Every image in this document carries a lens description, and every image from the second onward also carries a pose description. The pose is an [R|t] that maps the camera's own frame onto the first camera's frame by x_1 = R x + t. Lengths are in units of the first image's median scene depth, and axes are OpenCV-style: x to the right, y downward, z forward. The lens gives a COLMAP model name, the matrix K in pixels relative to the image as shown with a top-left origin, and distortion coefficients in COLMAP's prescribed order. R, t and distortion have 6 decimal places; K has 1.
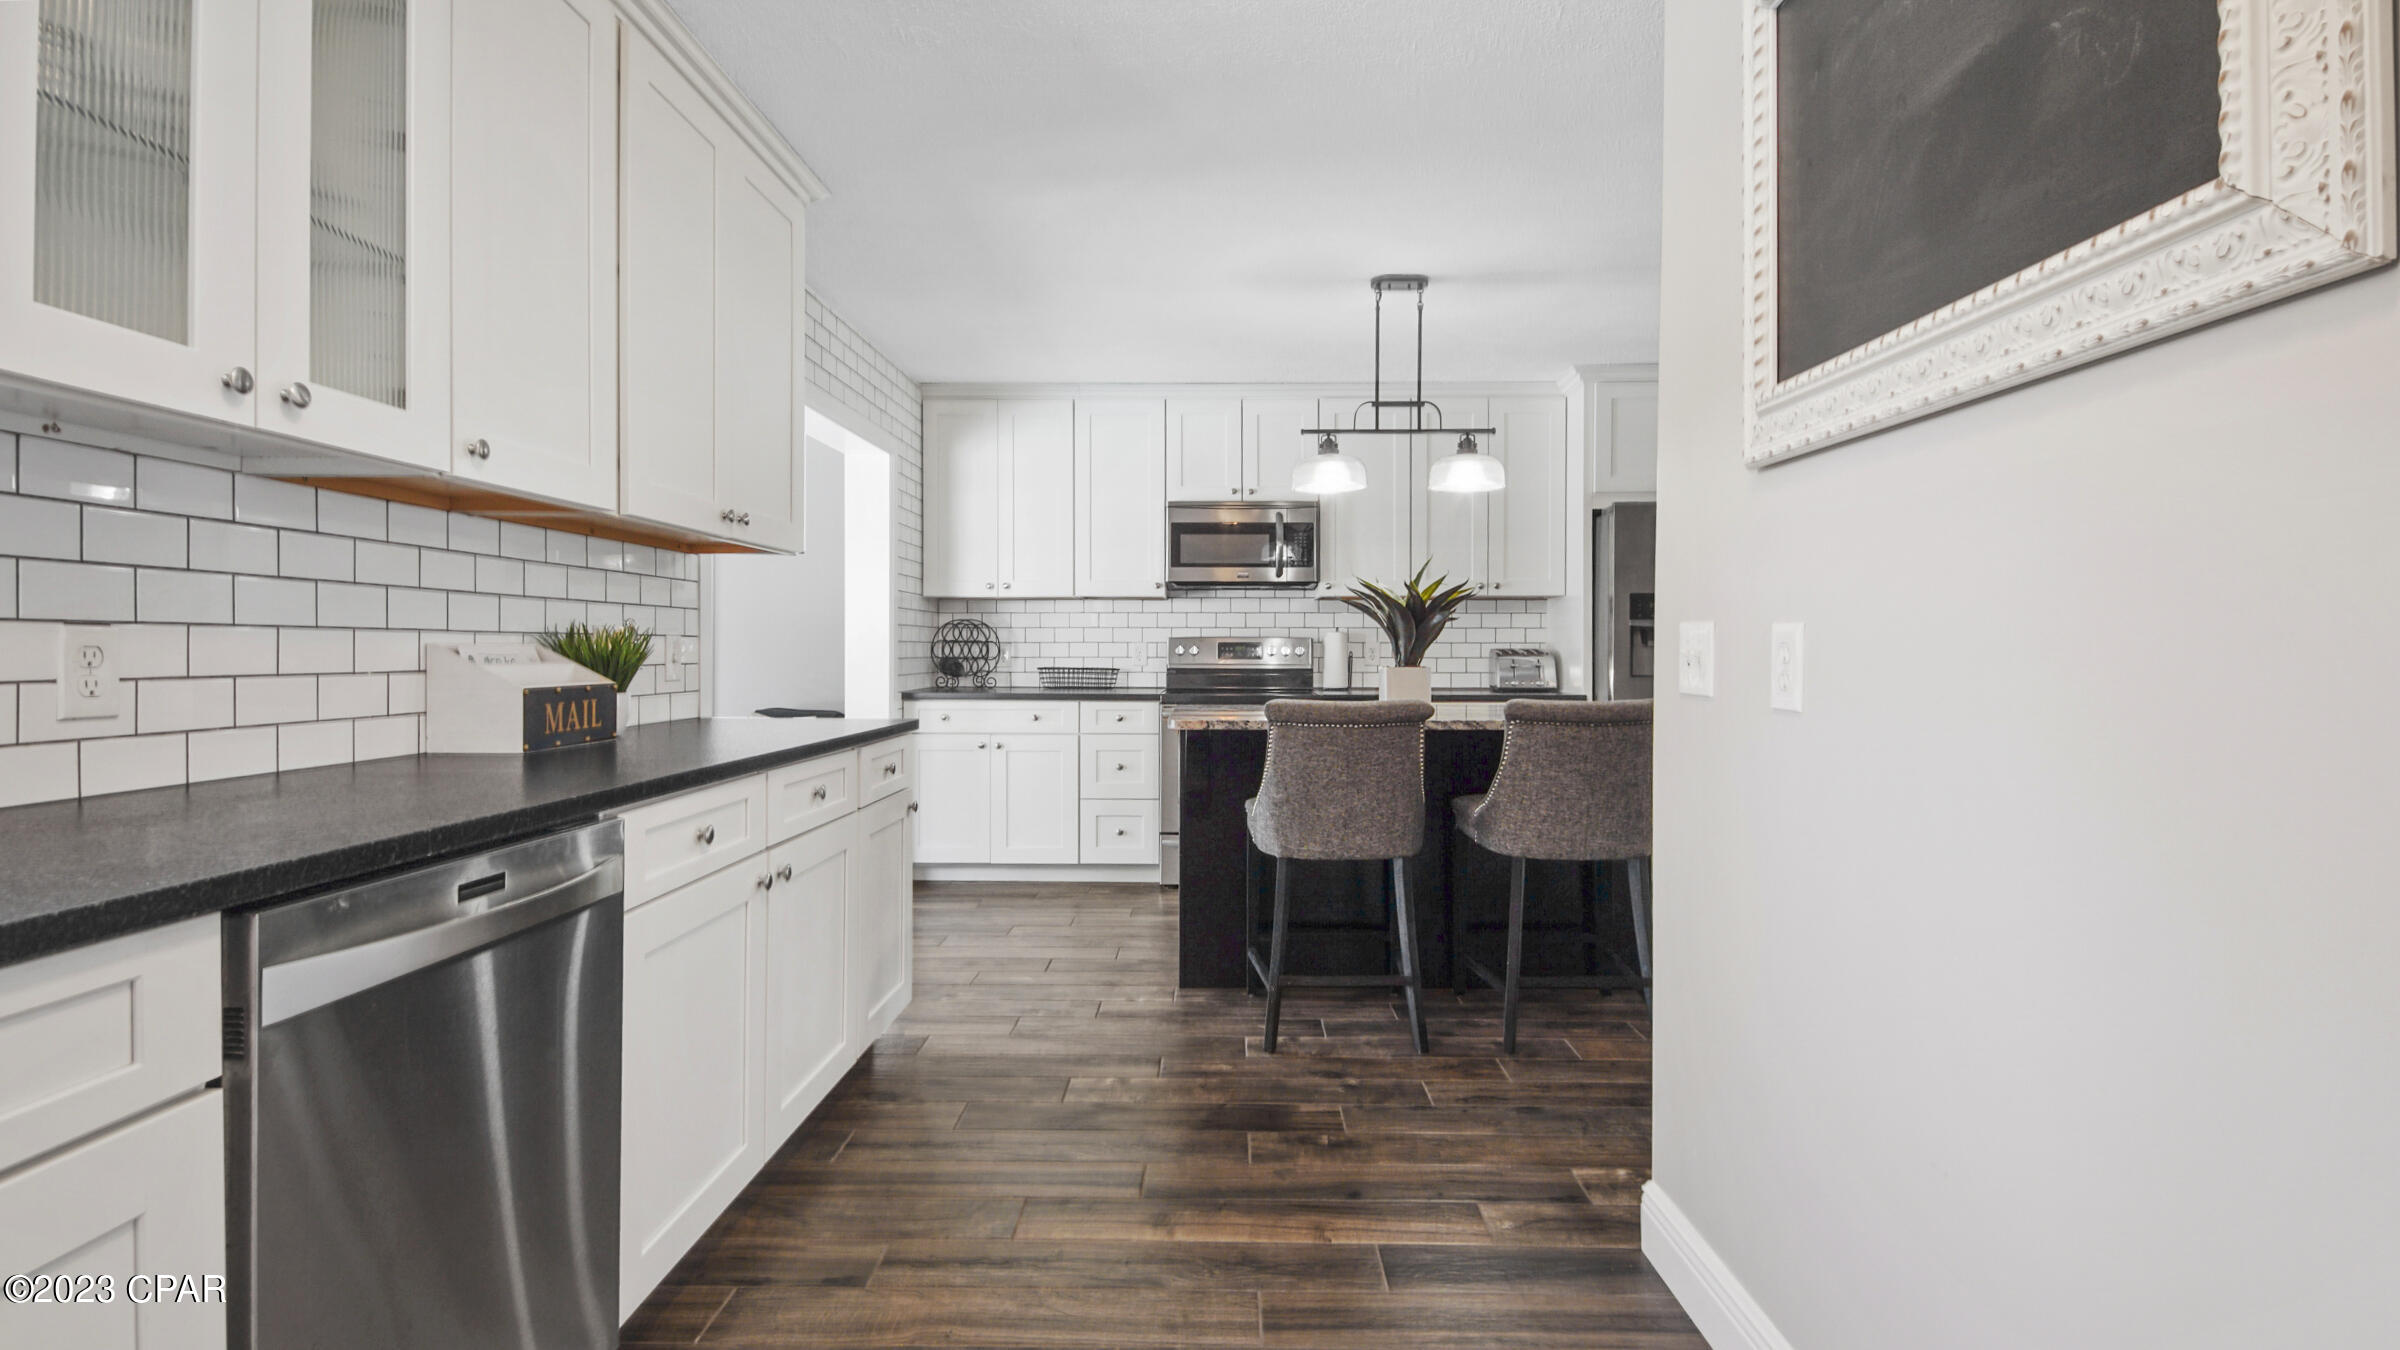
lens RADIAL K [[1110.9, 0, 1194.3], [0, 1110.9, 634.2], [0, 0, 1]] dist [0.038460, -0.024965]
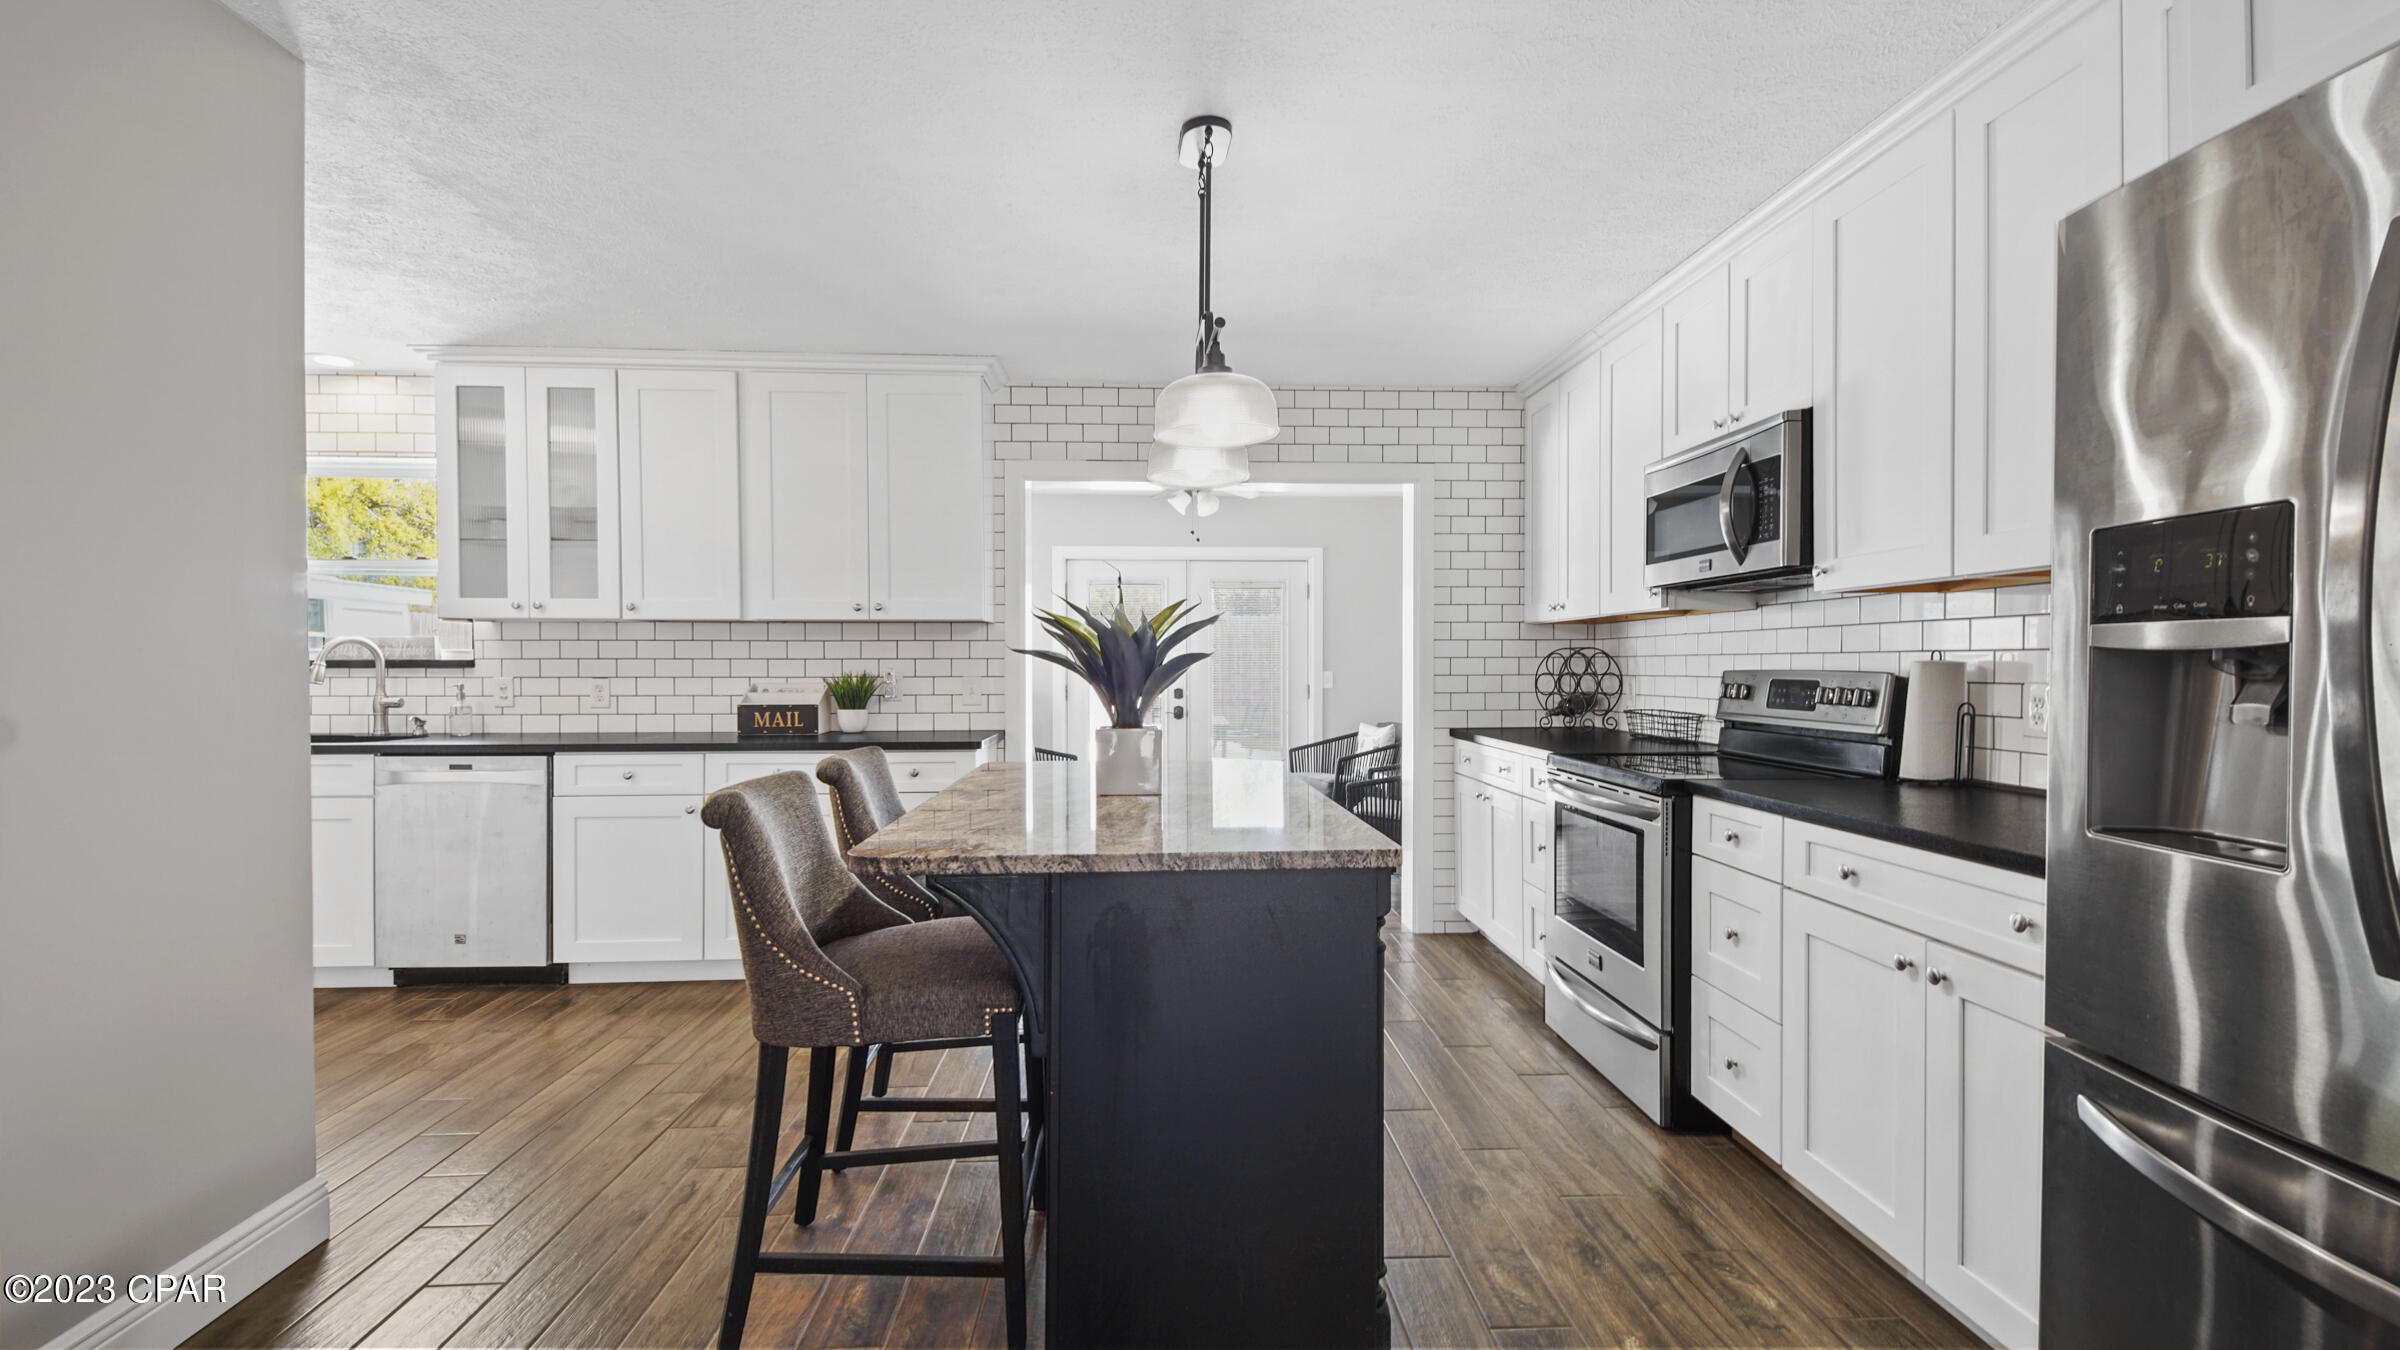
lens RADIAL K [[1033.6, 0, 1192.1], [0, 1033.6, 672.4], [0, 0, 1]] dist [0.027186, -0.000029]
pose [[0.060249, 0.008298, -0.998149, 1.436586], [0.016353, 0.999823, 0.009299, -0.017458], [0.998049, -0.016883, 0.060103, 1.739152]]
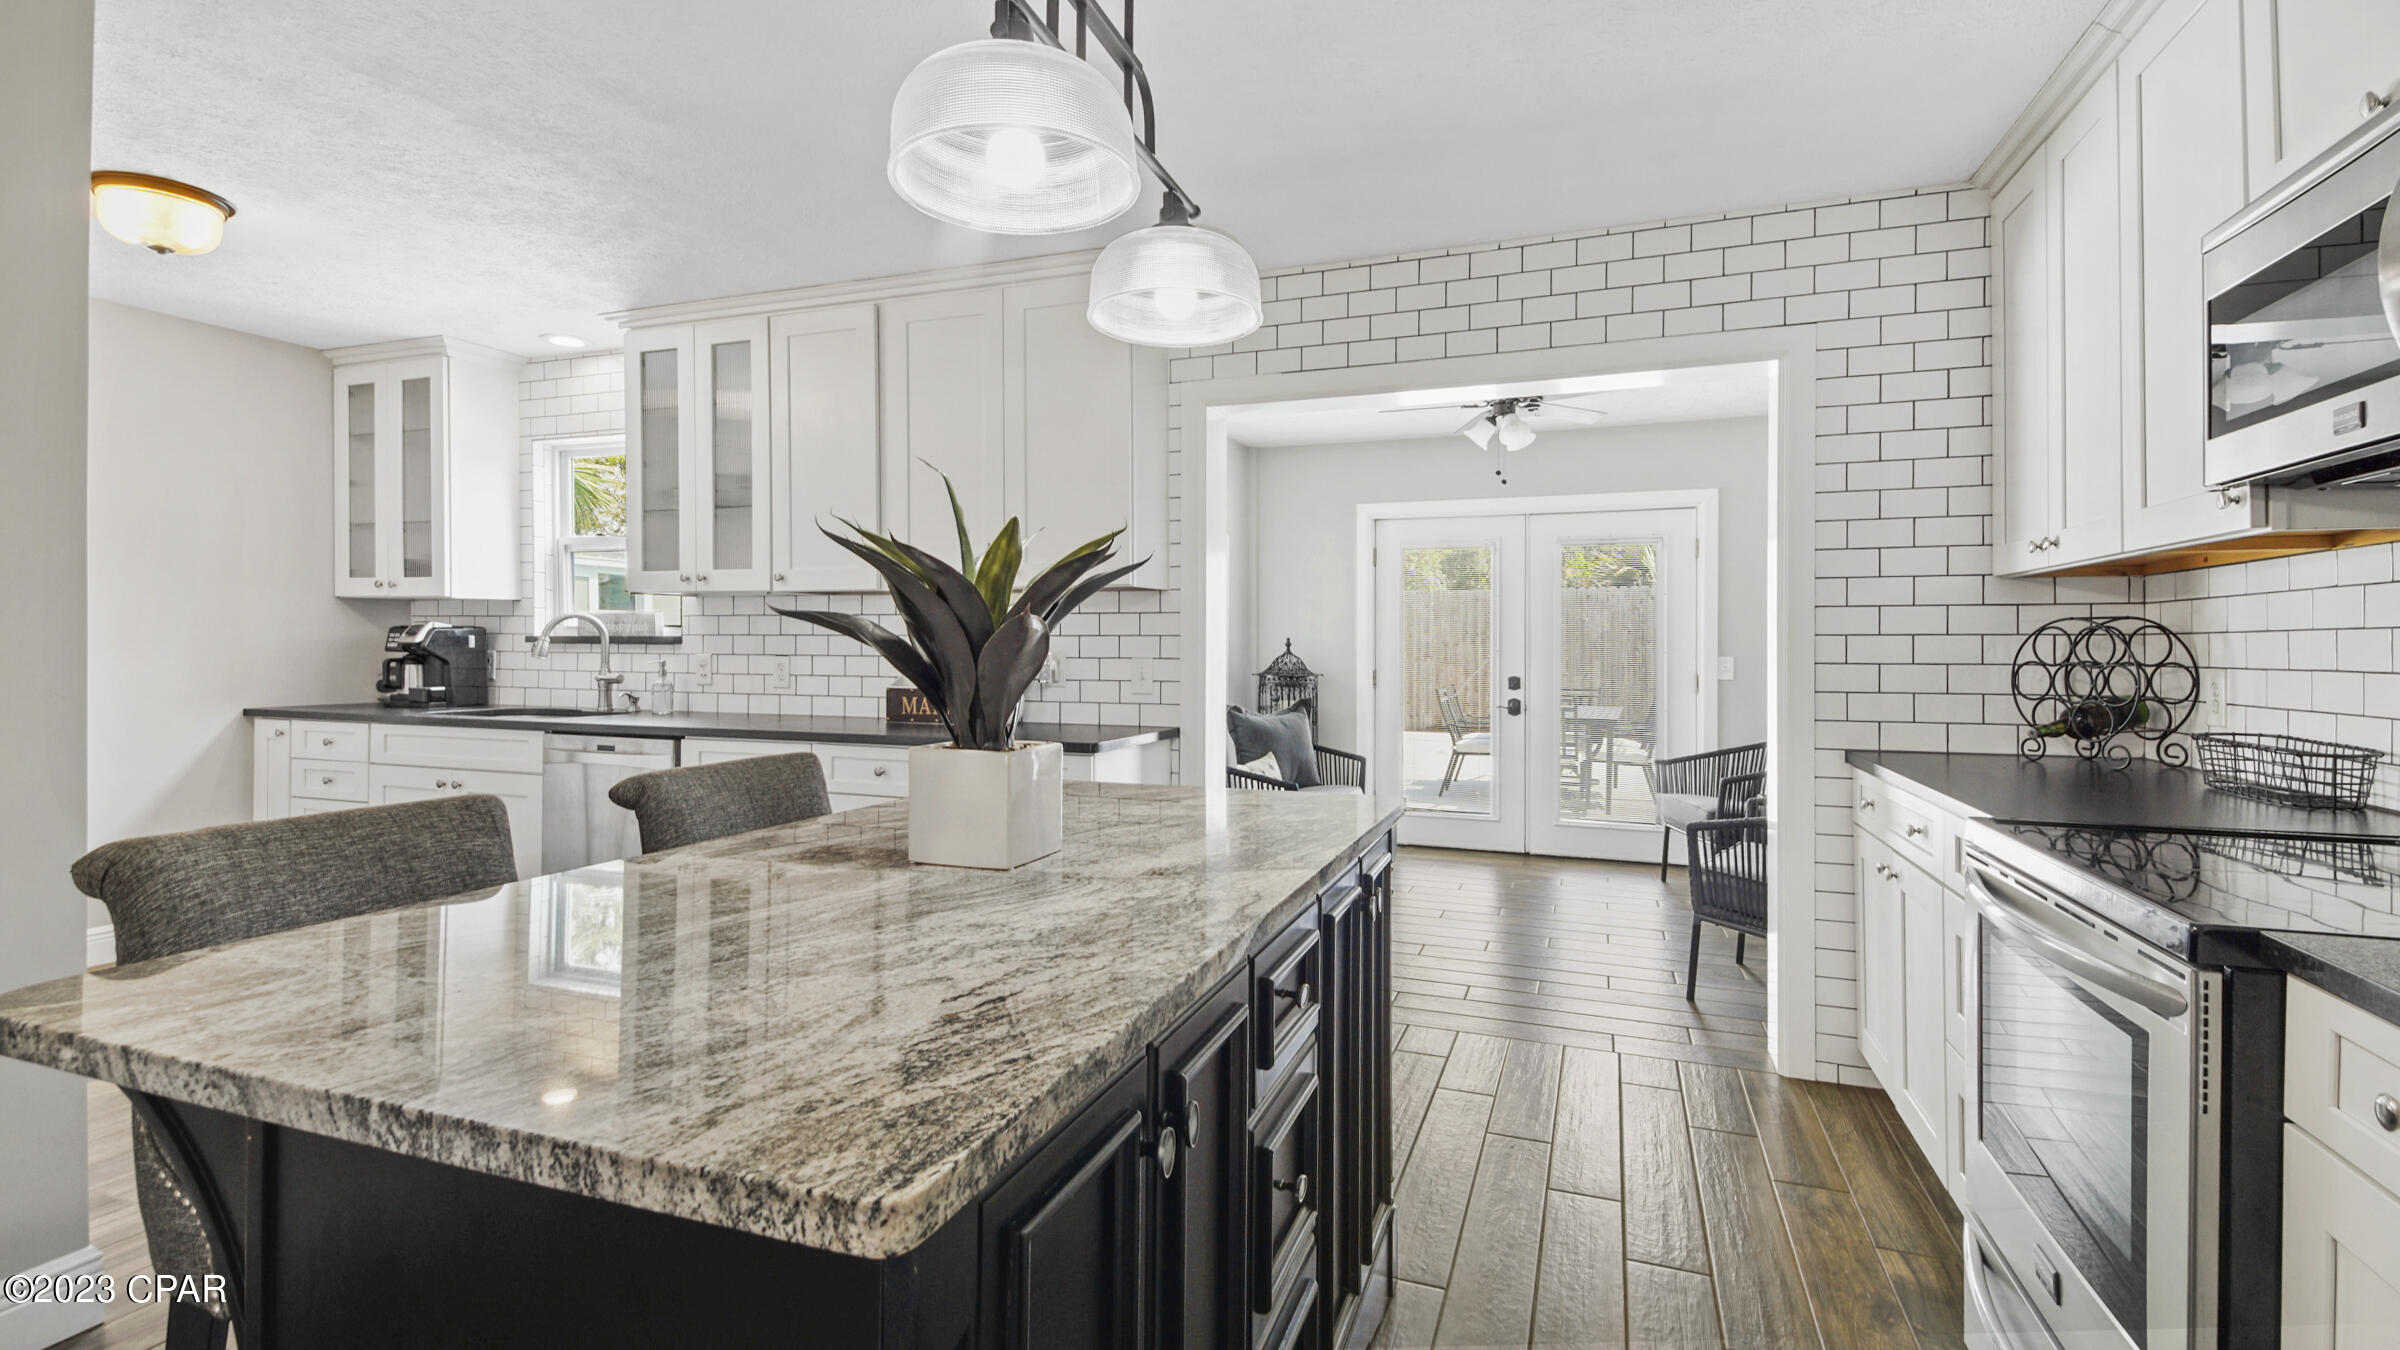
lens RADIAL K [[1067.2, 0, 1205.8], [0, 1067.2, 638.0], [0, 0, 1]] dist [0.034587, -0.022197]
pose [[-0.335398, -0.008976, -0.942034, 0.899754], [0.009727, 0.999868, -0.012990, -0.005790], [0.942026, -0.013520, -0.335267, 2.091011]]
